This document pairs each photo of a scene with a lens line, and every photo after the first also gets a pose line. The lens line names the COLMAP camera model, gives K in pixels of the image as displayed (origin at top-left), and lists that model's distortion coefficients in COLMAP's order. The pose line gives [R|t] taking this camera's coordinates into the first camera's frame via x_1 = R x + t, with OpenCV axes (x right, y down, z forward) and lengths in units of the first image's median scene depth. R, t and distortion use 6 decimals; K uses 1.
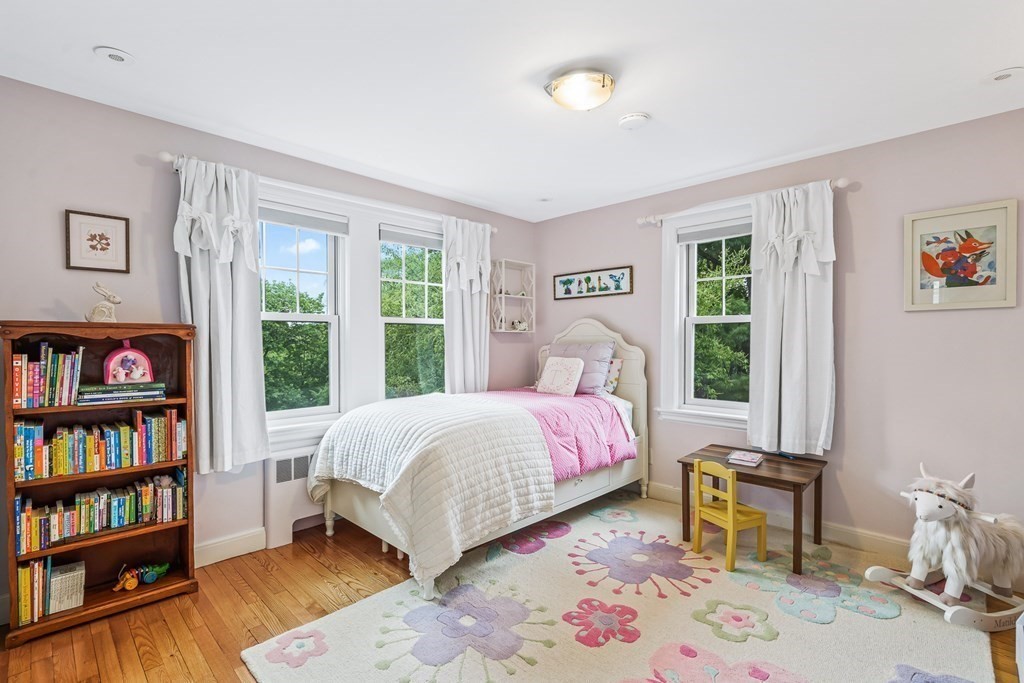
lens RADIAL K [[451.9, 0, 514.3], [0, 451.9, 345.0], [0, 0, 1]] dist [-0.001479, -0.000292]
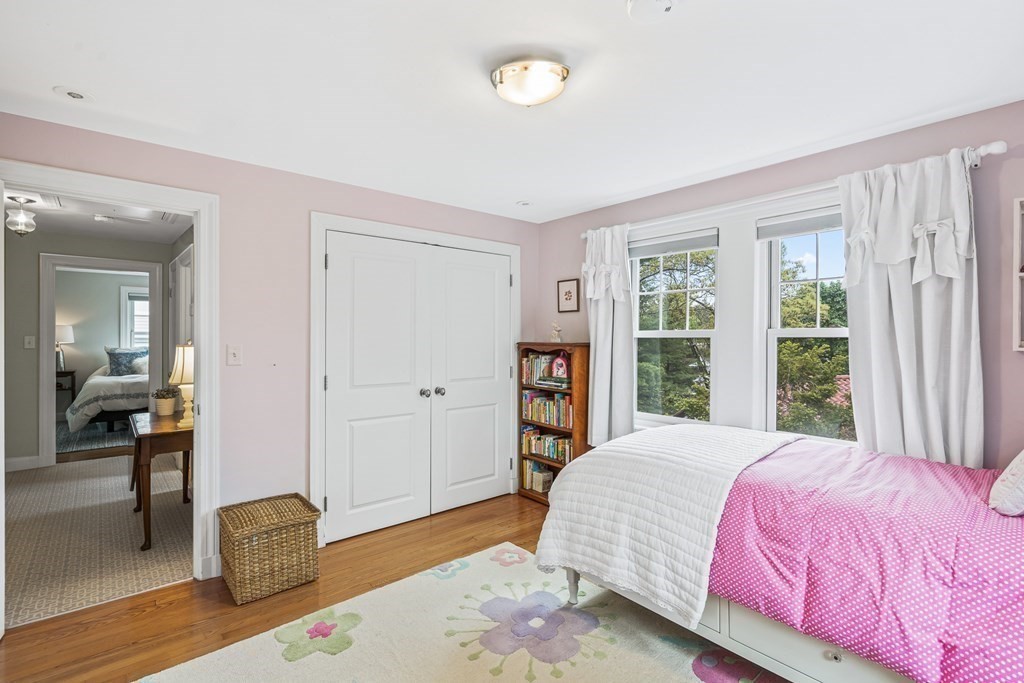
lens RADIAL K [[465.3, 0, 504.6], [0, 465.3, 335.0], [0, 0, 1]] dist [-0.000178, 0.000132]
pose [[-0.067556, -0.007840, -0.997685, 0.926612], [-0.014611, 0.999870, -0.006868, -0.060603], [0.997608, 0.014113, -0.067662, 0.903998]]
